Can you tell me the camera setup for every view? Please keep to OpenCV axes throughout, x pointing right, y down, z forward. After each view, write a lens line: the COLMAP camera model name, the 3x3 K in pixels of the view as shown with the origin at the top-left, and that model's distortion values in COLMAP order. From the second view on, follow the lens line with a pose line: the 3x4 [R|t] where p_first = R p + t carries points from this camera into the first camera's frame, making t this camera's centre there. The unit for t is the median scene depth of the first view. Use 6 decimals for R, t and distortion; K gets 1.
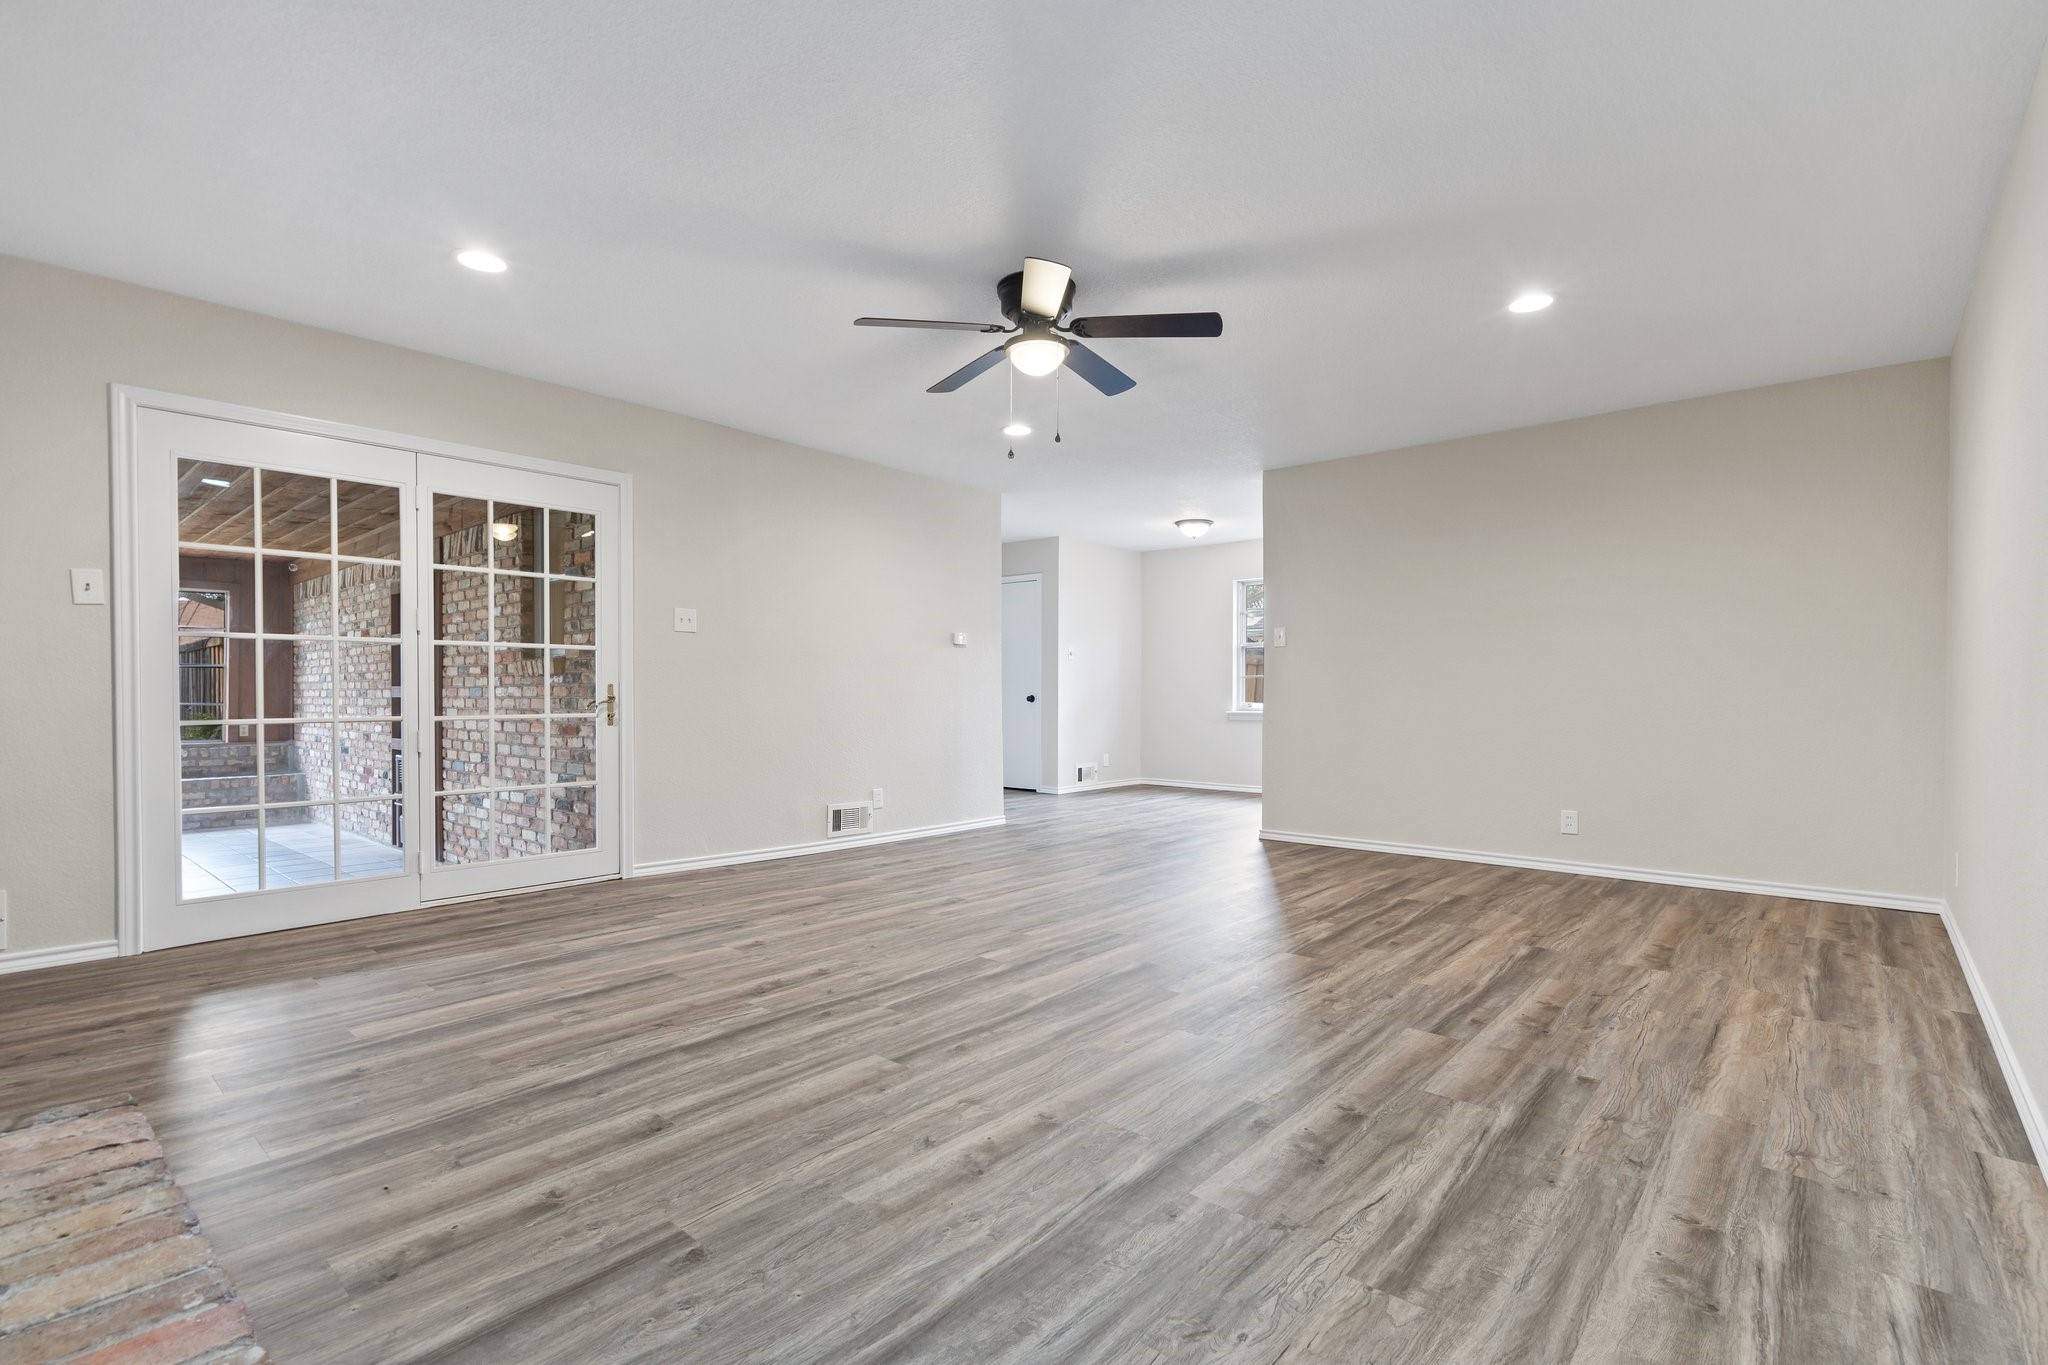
lens RADIAL K [[943.4, 0, 1022.7], [0, 943.4, 686.5], [0, 0, 1]] dist [0.000462, 0.000270]
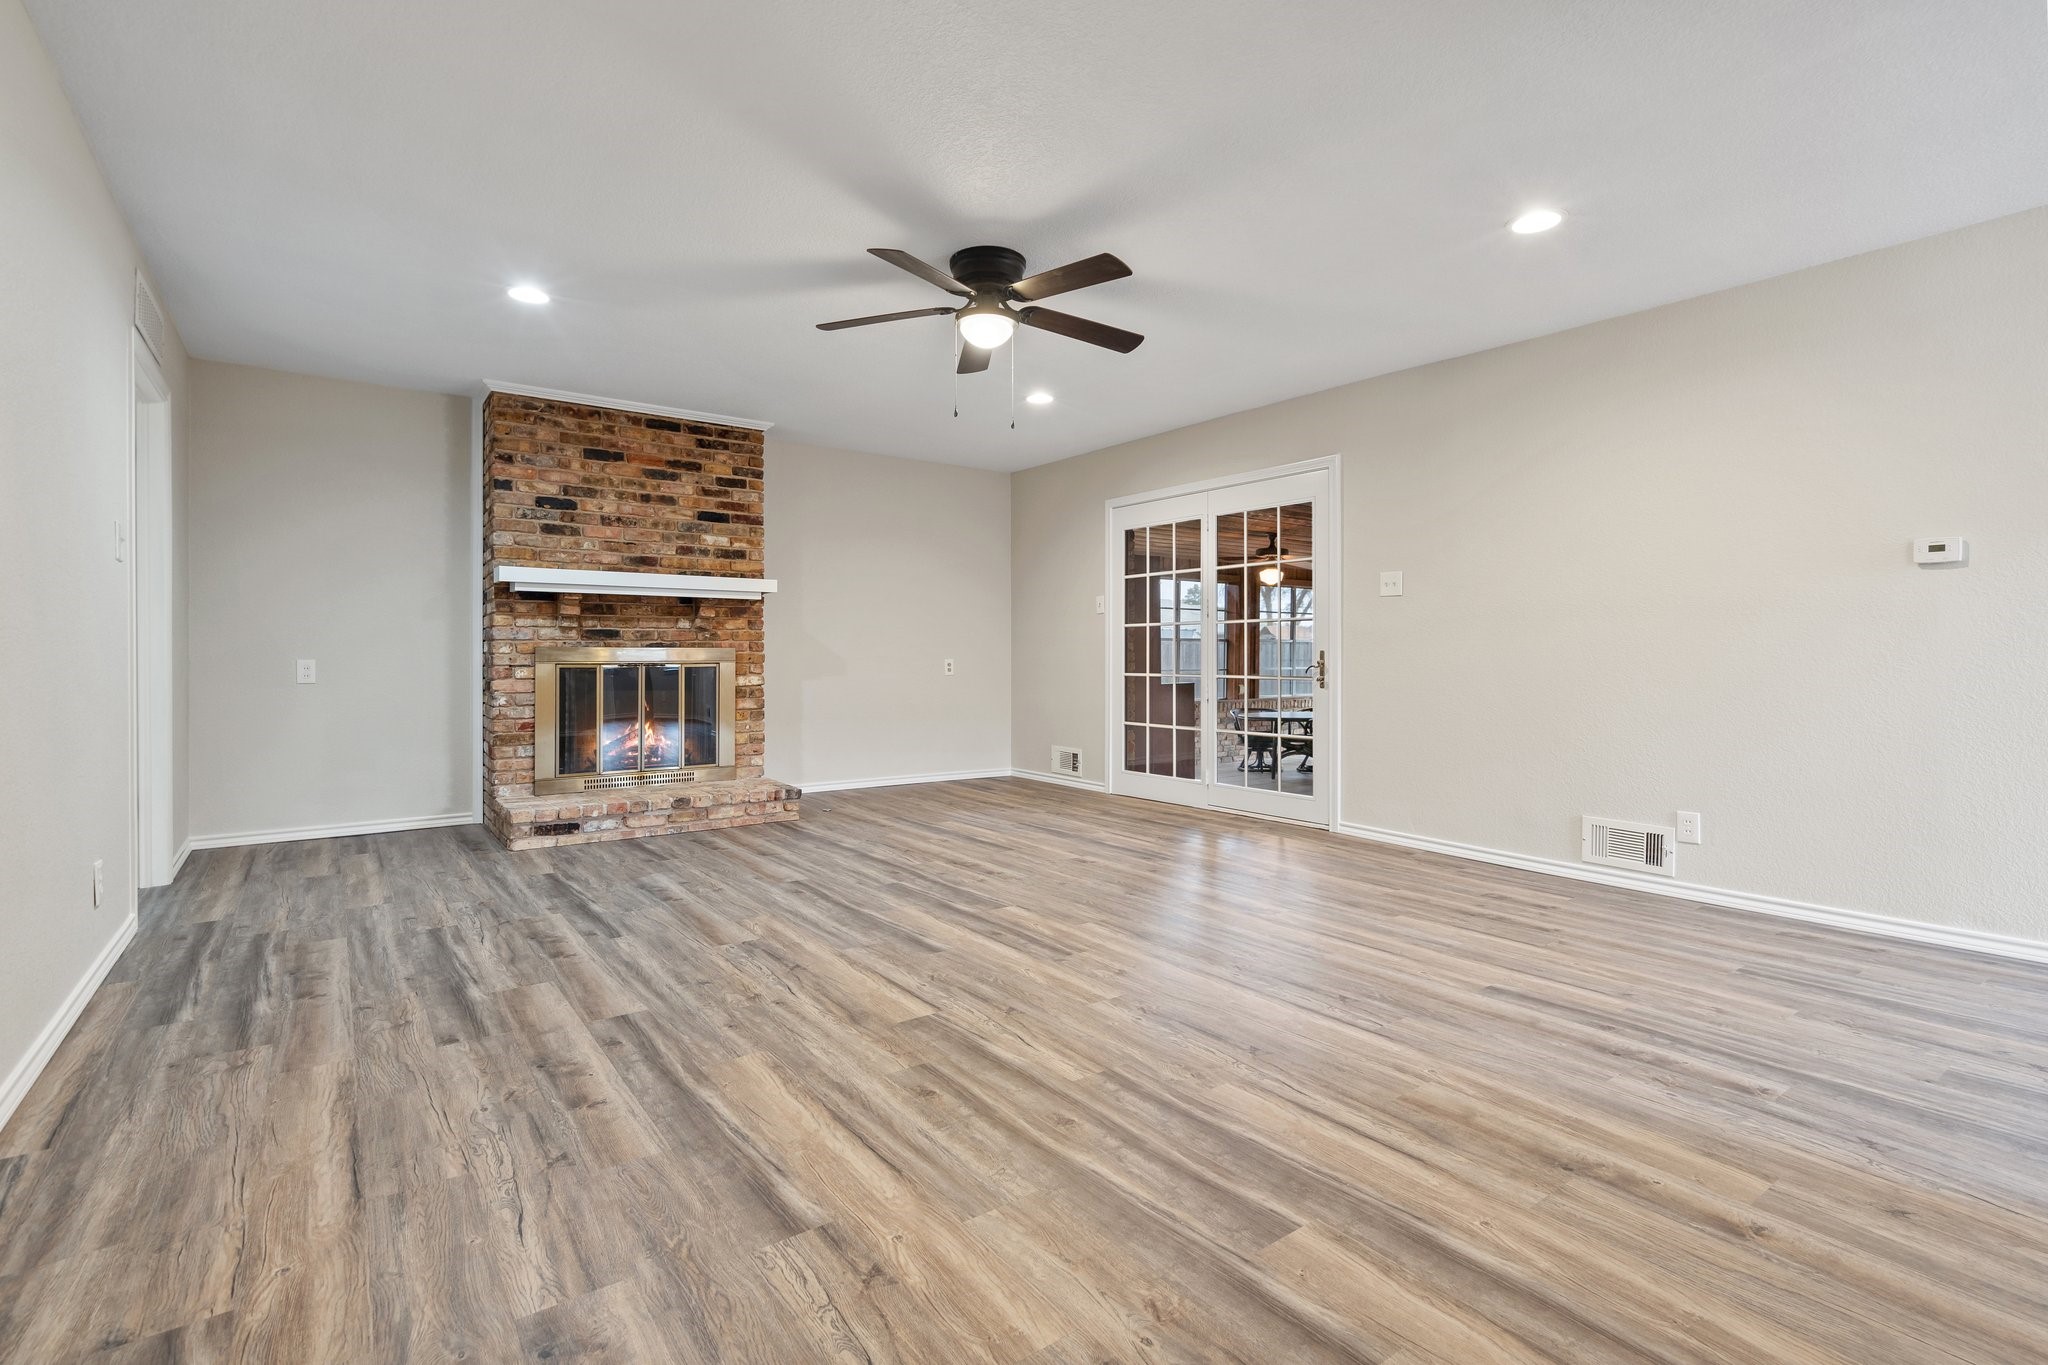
lens RADIAL K [[943.4, 0, 1023.0], [0, 943.4, 680.1], [0, 0, 1]] dist [0.000462, 0.000270]
pose [[-0.211811, 0.022196, -0.977059, 1.252776], [0.005411, 0.999753, 0.021538, 0.009967], [0.977296, -0.000725, -0.211879, 1.571920]]
